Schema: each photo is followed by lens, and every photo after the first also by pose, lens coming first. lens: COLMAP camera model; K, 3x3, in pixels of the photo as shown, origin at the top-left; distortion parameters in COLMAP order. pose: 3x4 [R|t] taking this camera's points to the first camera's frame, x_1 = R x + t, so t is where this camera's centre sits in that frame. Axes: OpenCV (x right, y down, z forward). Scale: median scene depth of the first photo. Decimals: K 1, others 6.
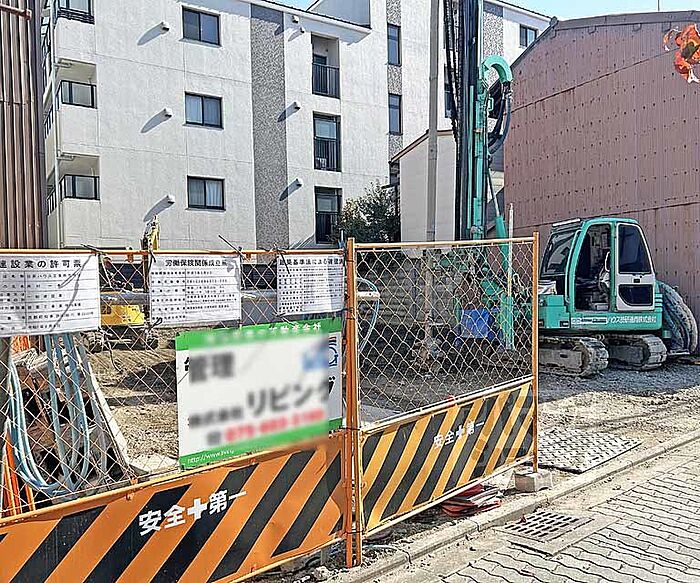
lens RADIAL K [[566.6, 0, 350.0], [0, 566.6, 291.5], [0, 0, 1]] dist [0.011854, -0.044367]
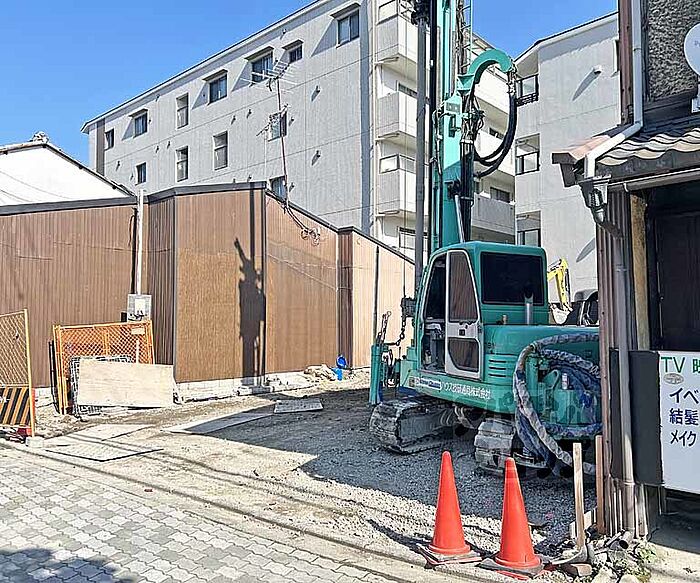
lens RADIAL K [[593.5, 0, 350.0], [0, 593.5, 291.5], [0, 0, 1]] dist [-0.000137, -0.200749]
pose [[0.159496, -0.041560, -0.986323, 0.664781], [-0.010683, 0.998982, -0.043820, -0.019705], [0.987141, 0.017526, 0.158890, 0.426871]]
